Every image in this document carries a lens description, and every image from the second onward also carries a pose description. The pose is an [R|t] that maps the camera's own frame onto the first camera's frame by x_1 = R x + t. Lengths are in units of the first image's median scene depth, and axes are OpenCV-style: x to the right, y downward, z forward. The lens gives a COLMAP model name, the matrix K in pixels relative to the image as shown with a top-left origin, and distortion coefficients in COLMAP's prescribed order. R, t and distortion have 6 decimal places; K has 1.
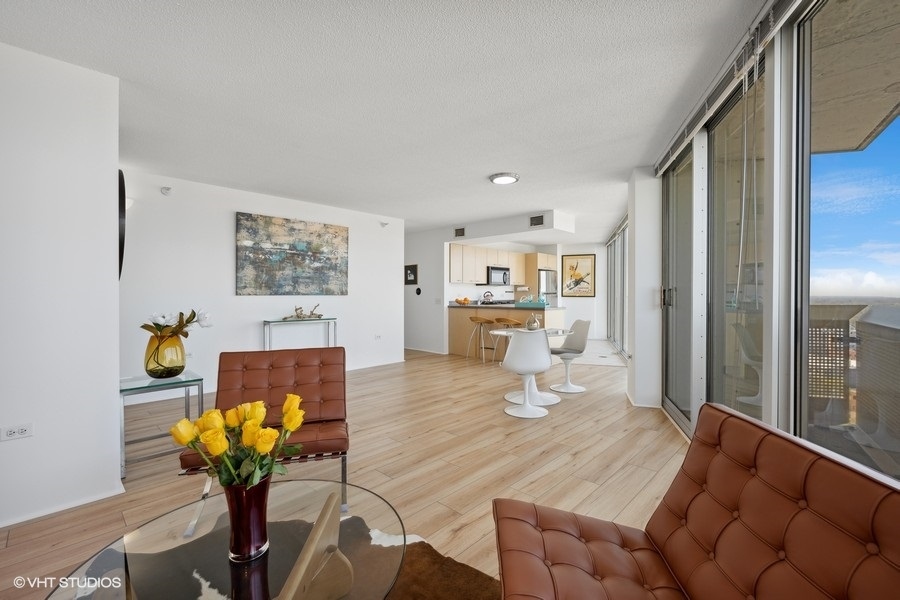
lens RADIAL K [[387.9, 0, 453.7], [0, 387.9, 296.0], [0, 0, 1]] dist [0.001037, 0.000141]
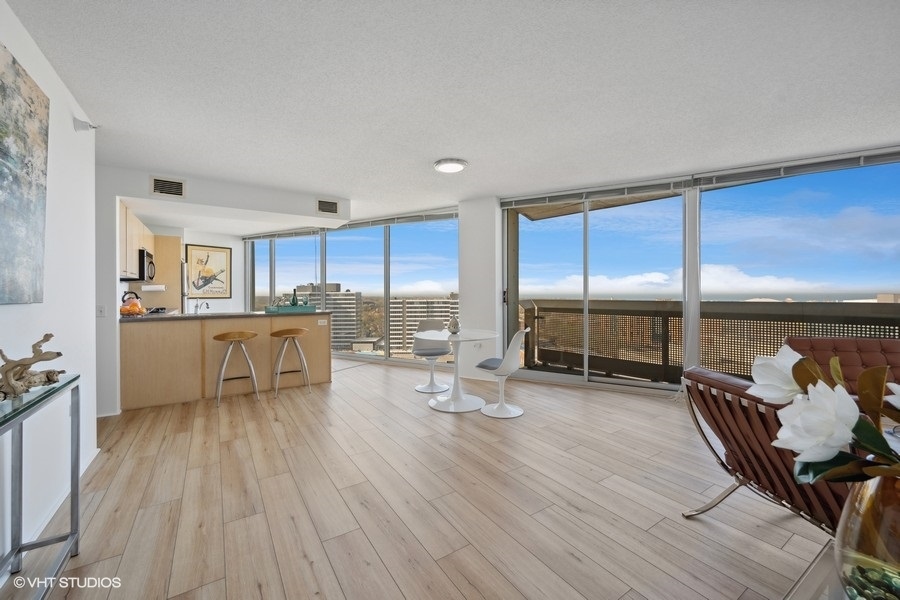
lens RADIAL K [[362.9, 0, 448.2], [0, 362.9, 293.2], [0, 0, 1]] dist [-0.001855, -0.000102]
pose [[0.232607, -0.000711, 0.972571, -0.317043], [0.008200, 0.999966, -0.001230, -0.004455], [-0.972536, 0.008261, 0.232605, 0.377899]]
